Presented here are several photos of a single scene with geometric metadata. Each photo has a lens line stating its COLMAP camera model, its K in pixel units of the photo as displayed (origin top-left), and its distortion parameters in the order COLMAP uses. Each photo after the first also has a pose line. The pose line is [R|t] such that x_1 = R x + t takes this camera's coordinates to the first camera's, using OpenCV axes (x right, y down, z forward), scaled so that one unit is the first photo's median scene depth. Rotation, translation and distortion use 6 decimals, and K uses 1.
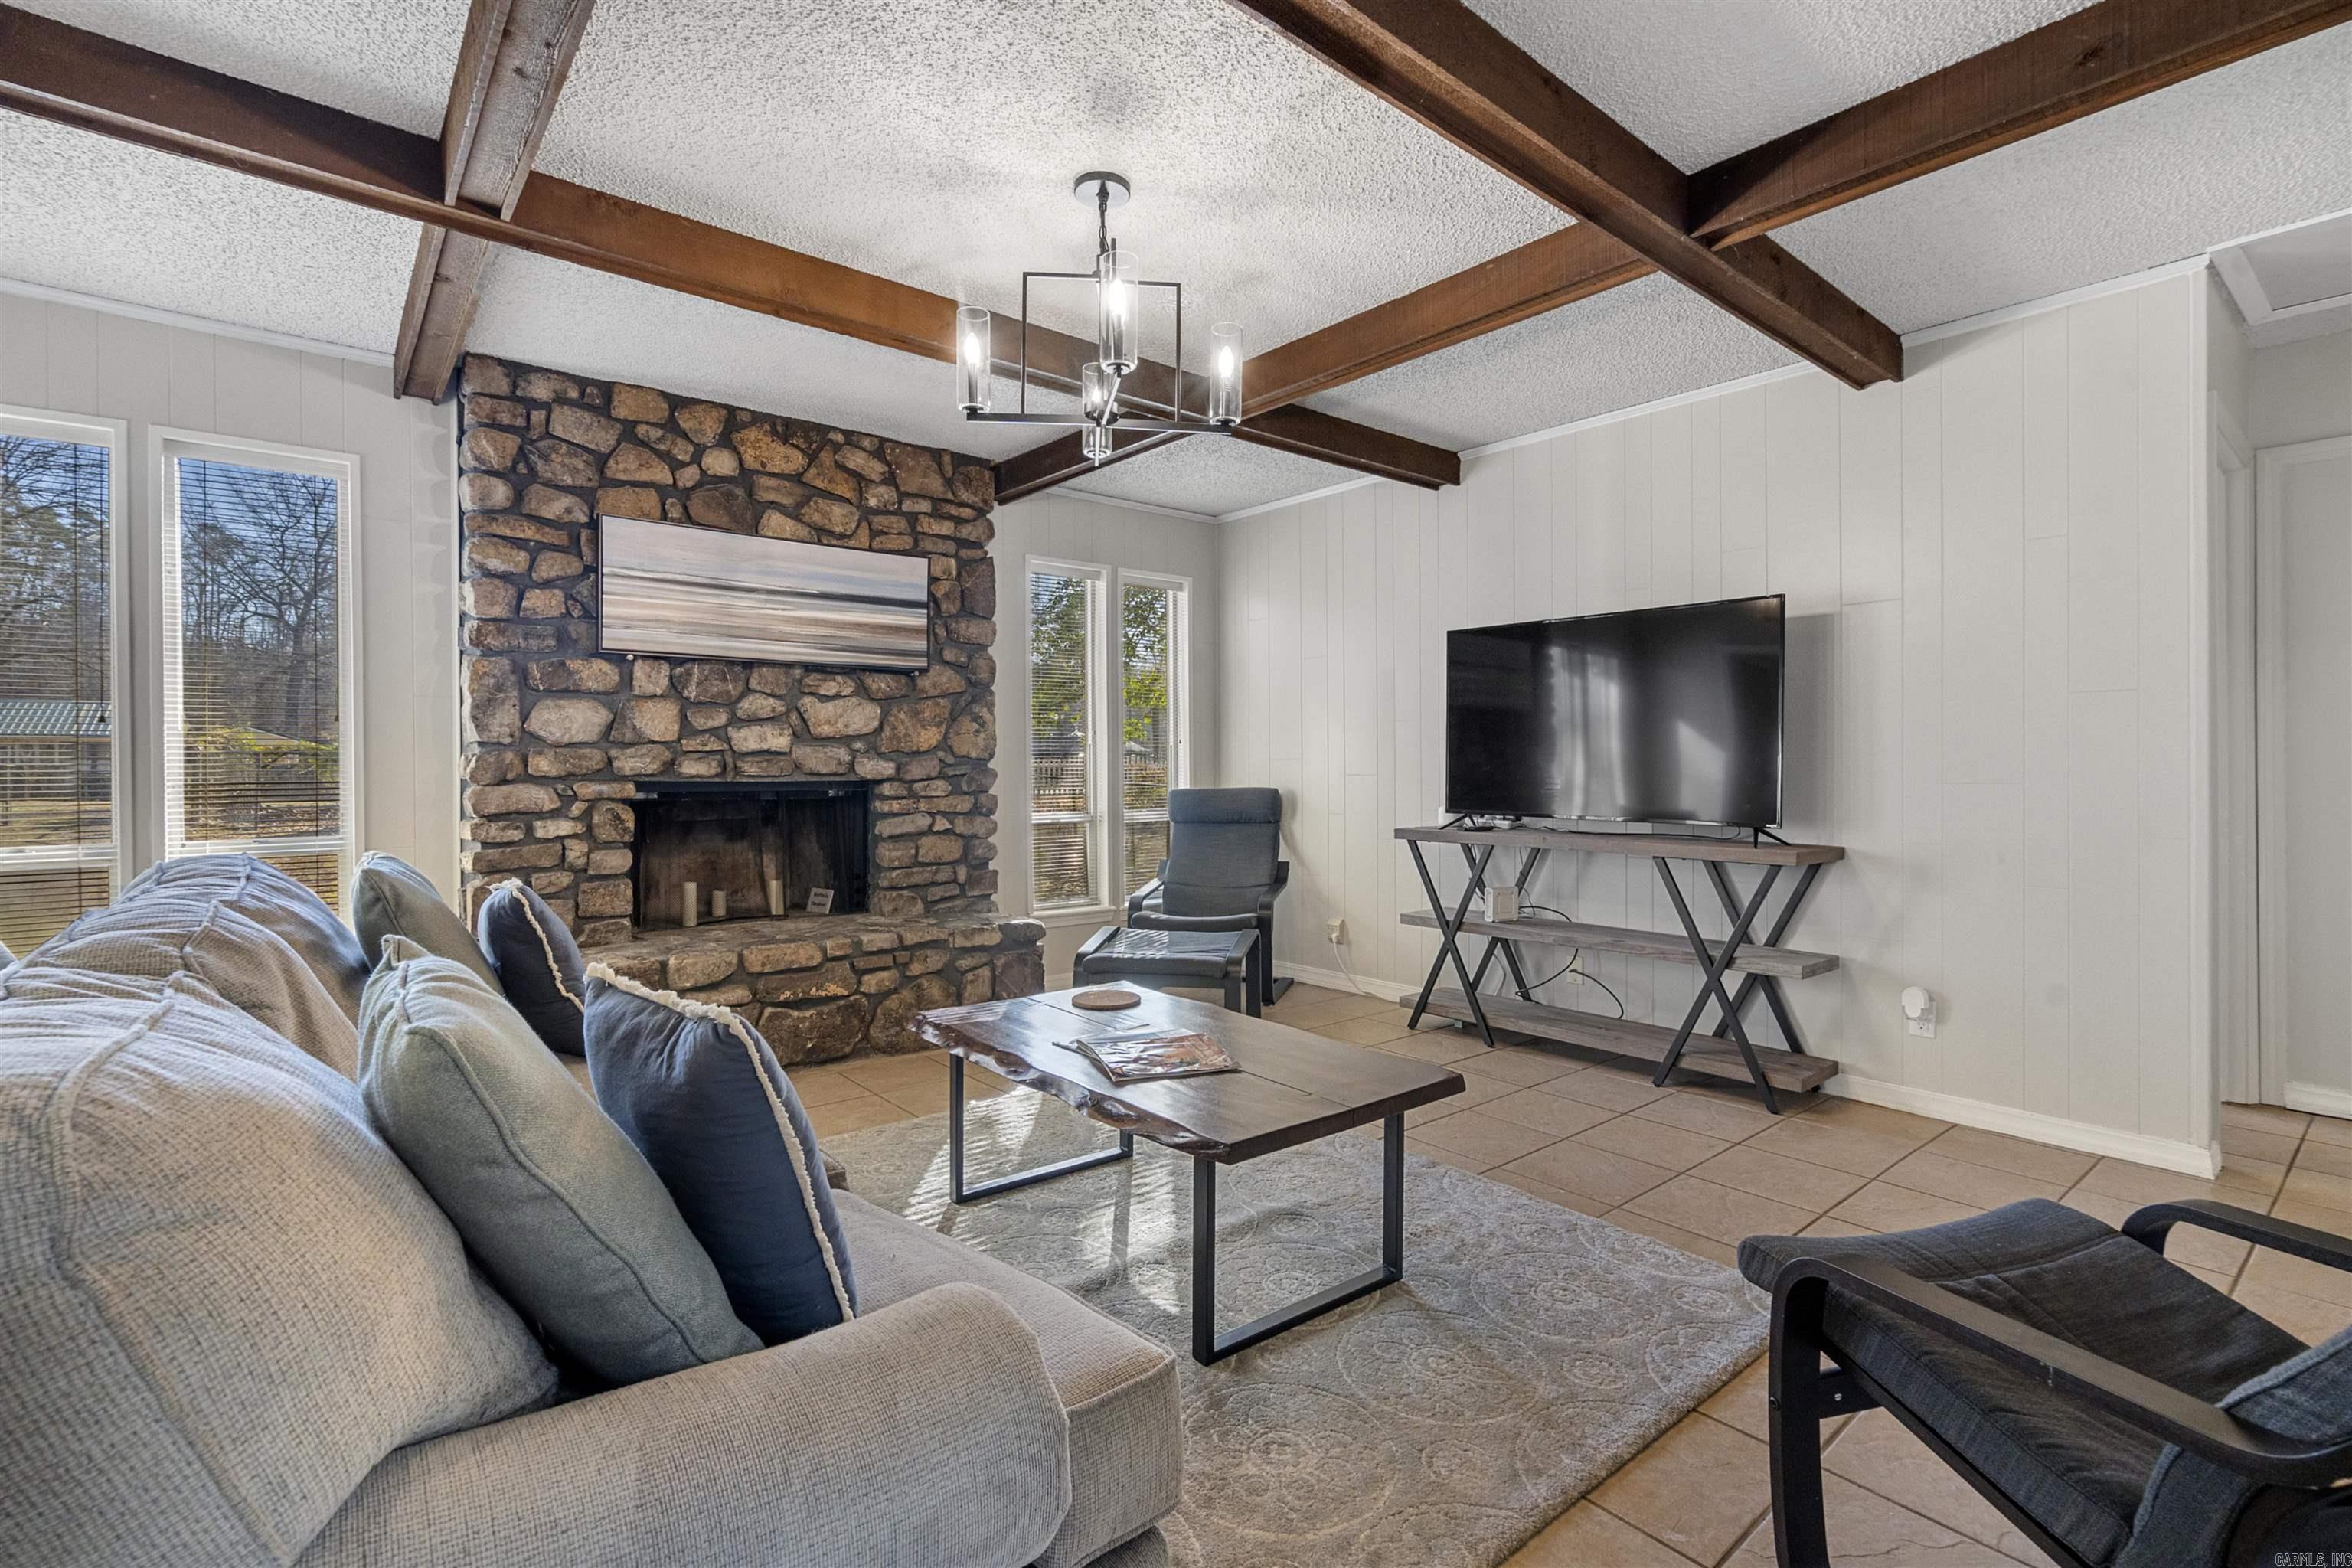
lens RADIAL K [[1081.0, 0, 1175.8], [0, 1081.0, 762.6], [0, 0, 1]] dist [-0.003490, 0.001034]
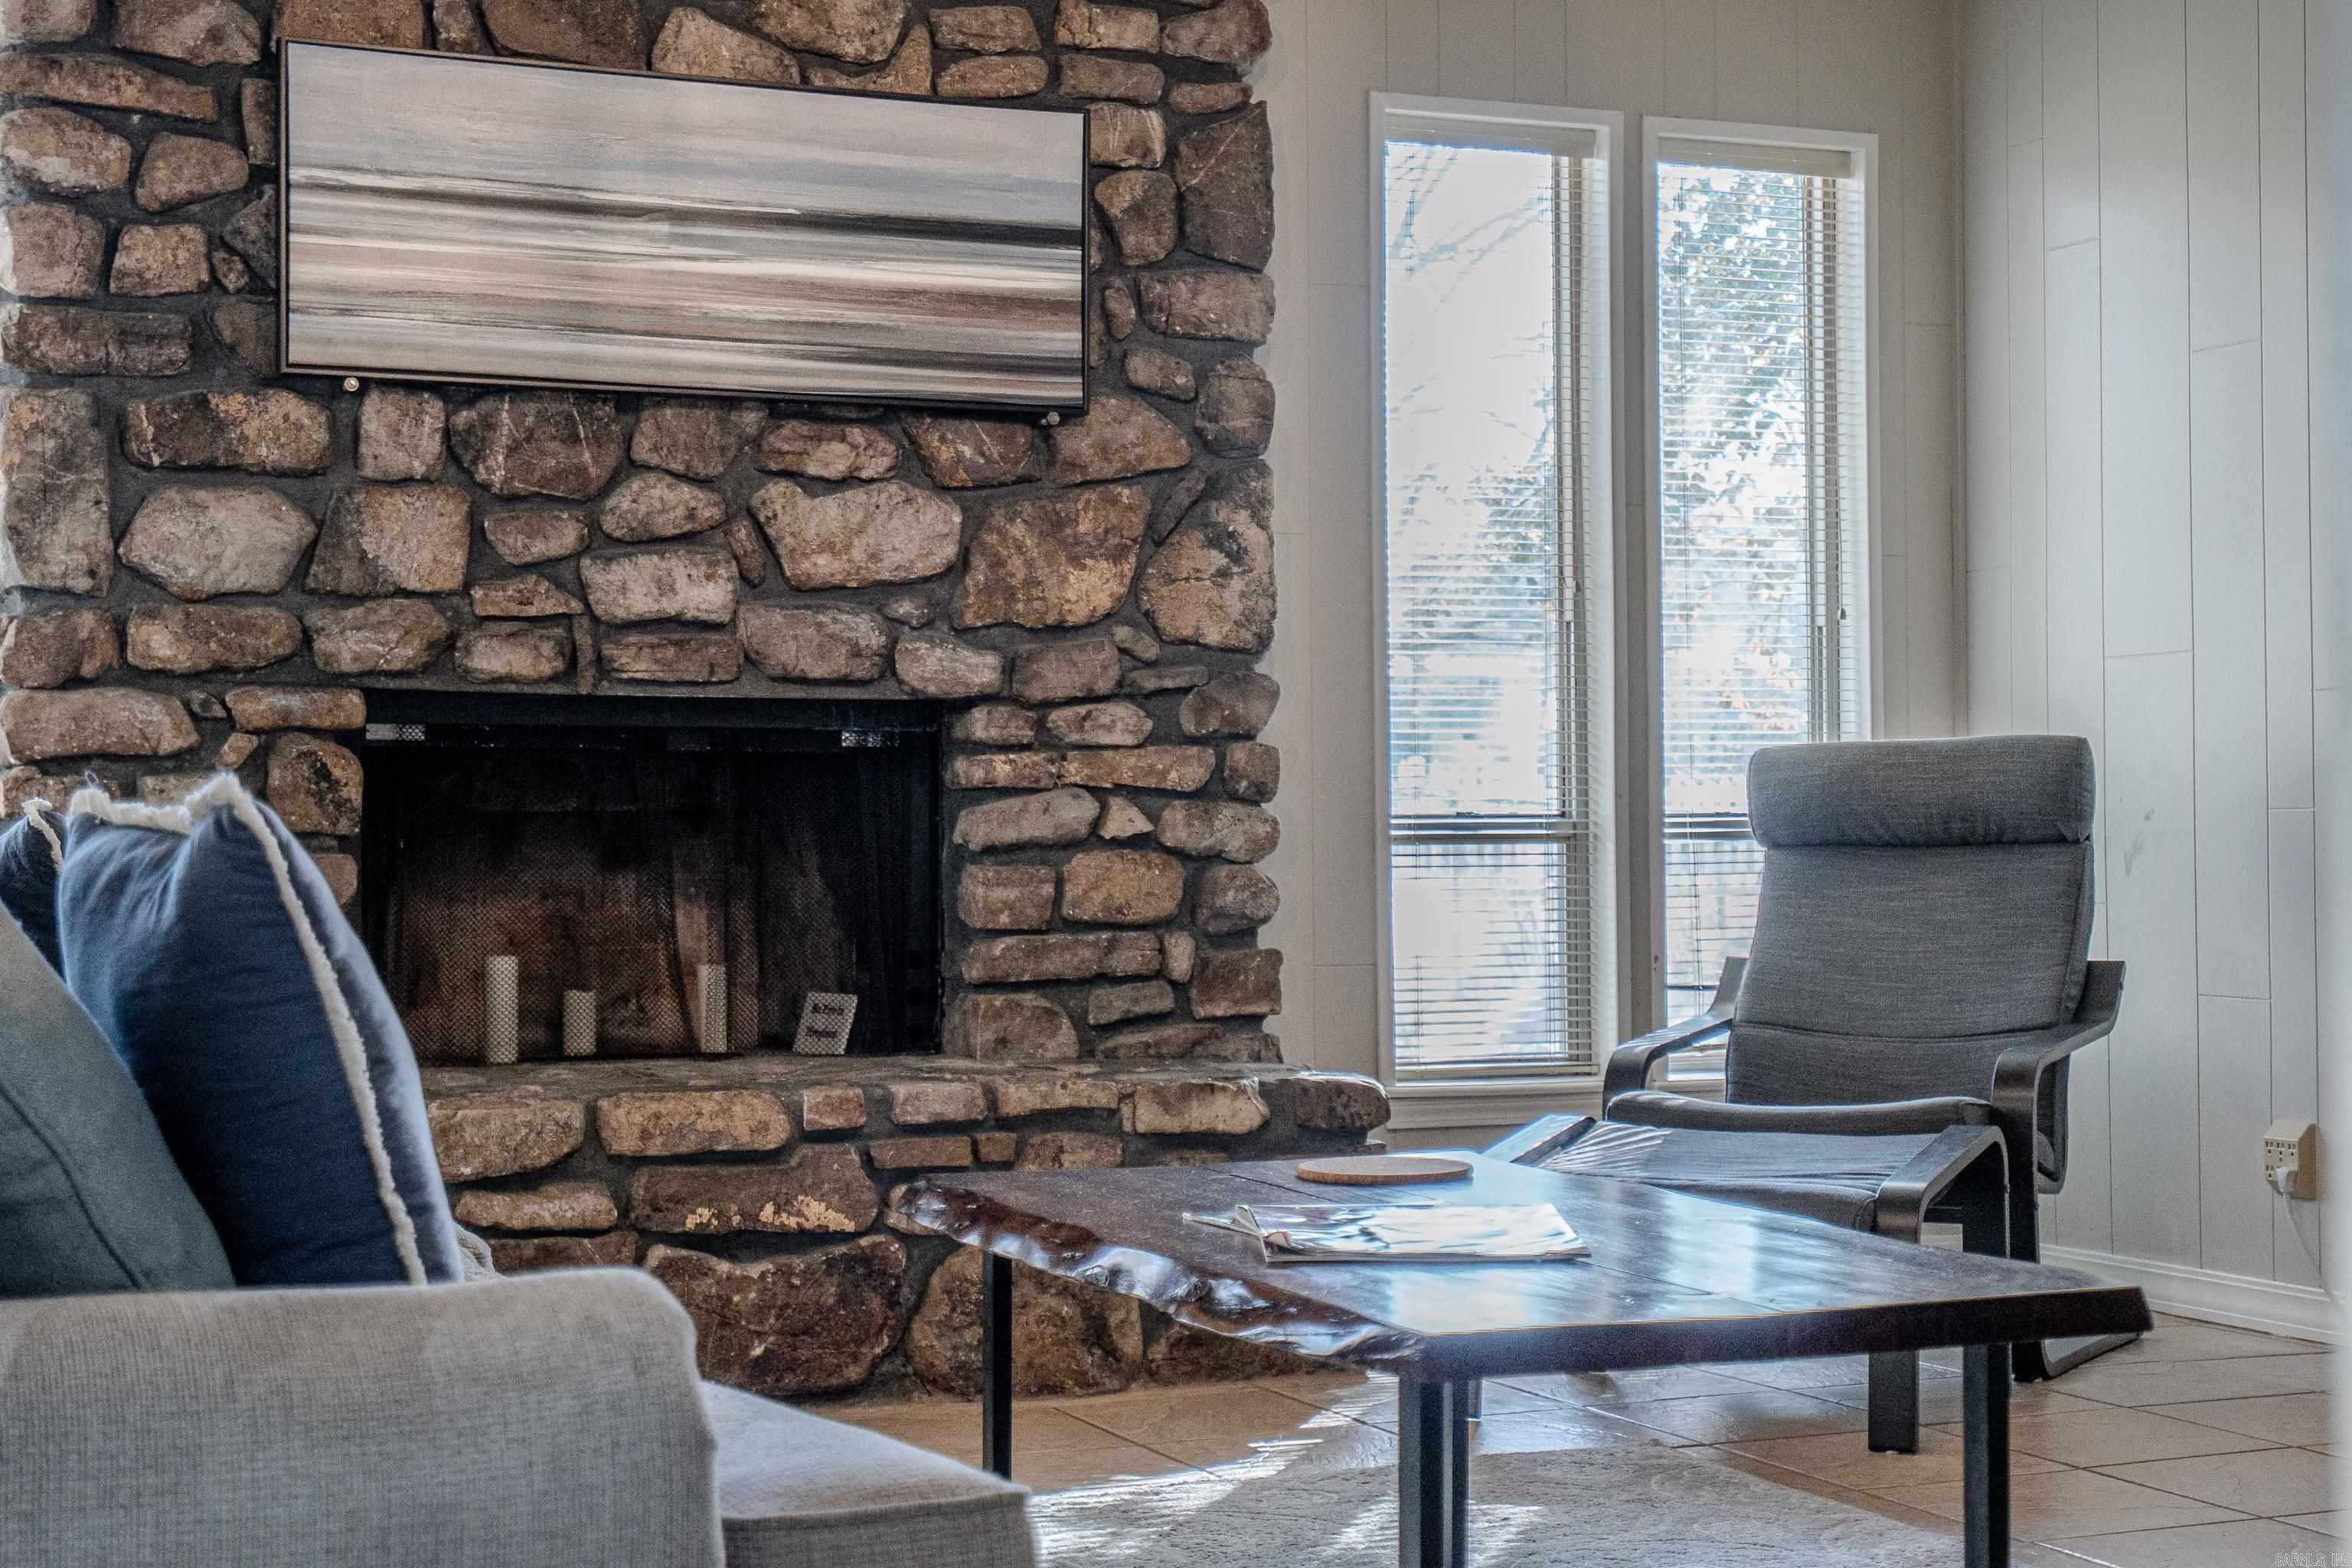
lens RADIAL K [[3481.2, 0, 1171.3], [0, 3481.2, 760.2], [0, 0, 1]] dist [0.045431, 0.000000]
pose [[0.959670, -0.006761, -0.281048, 0.153978], [0.001695, 0.999832, -0.018266, 0.064996], [0.281124, 0.017053, 0.959520, -0.170767]]
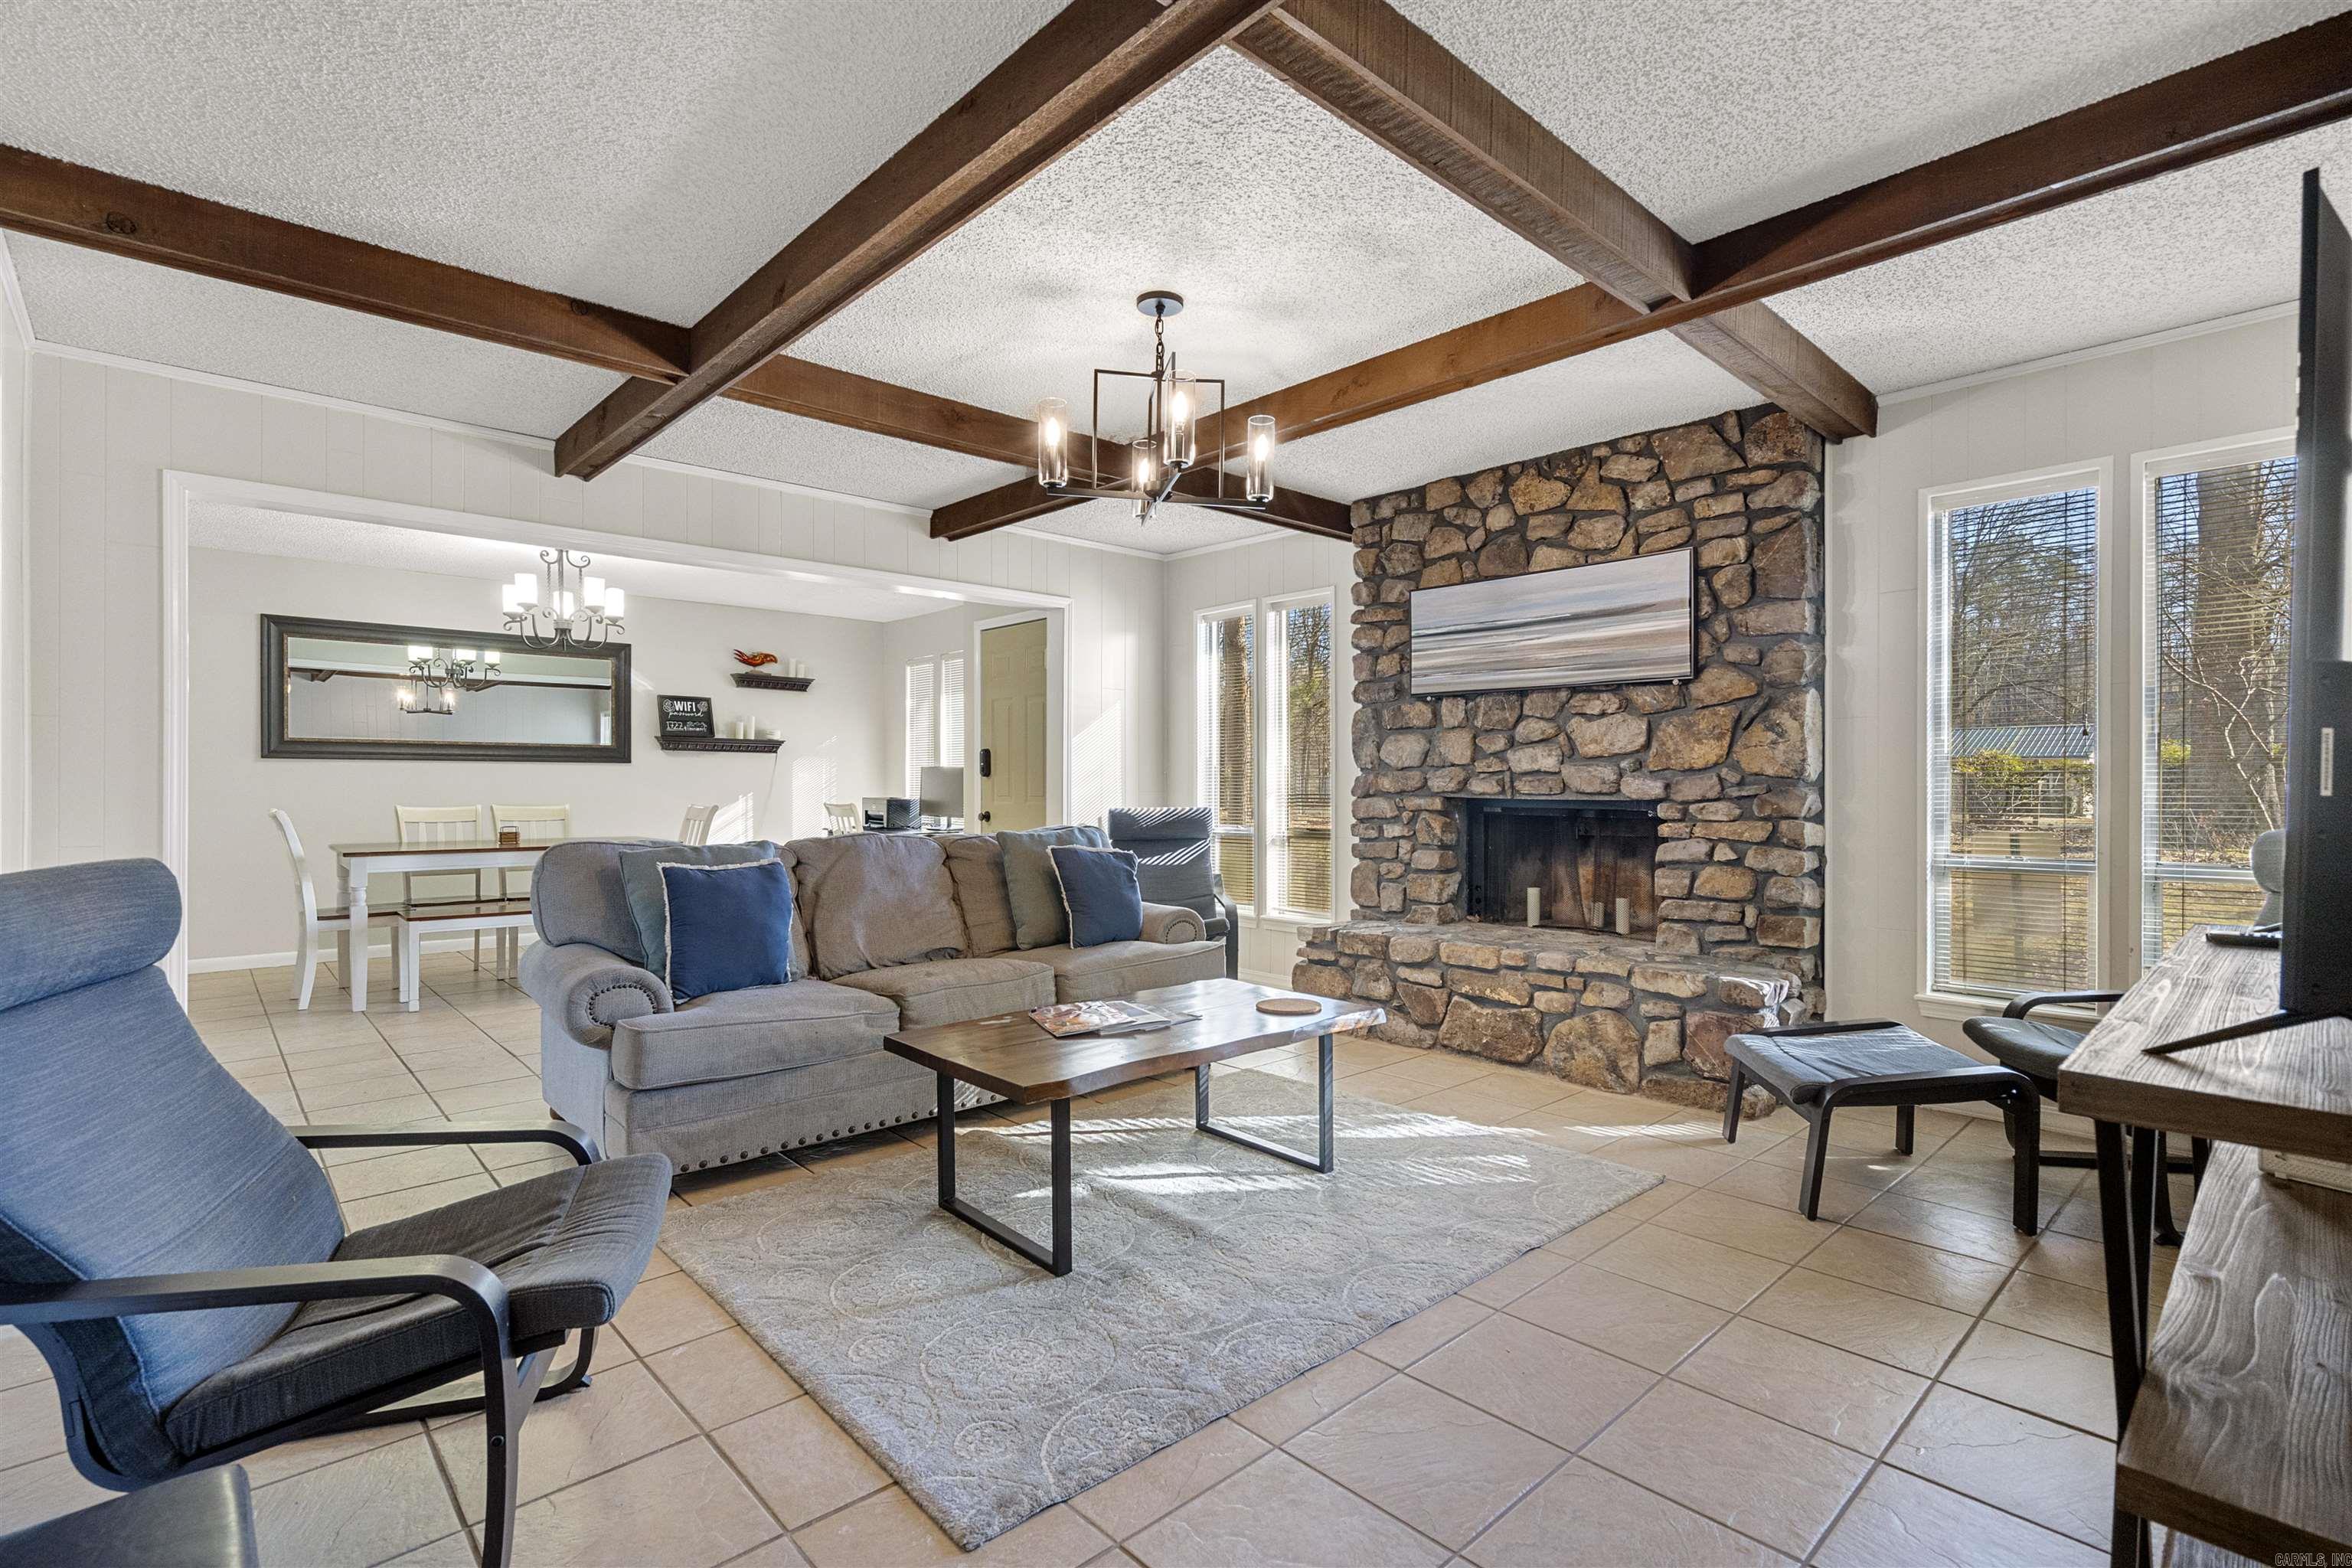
lens RADIAL K [[1081.0, 0, 1146.6], [0, 1081.0, 784.3], [0, 0, 1]] dist [-0.003490, 0.001034]
pose [[0.038068, 0.001980, -0.999273, 0.689719], [0.001375, 0.999997, 0.002034, -0.000288], [0.999274, -0.001452, 0.038065, 0.574089]]
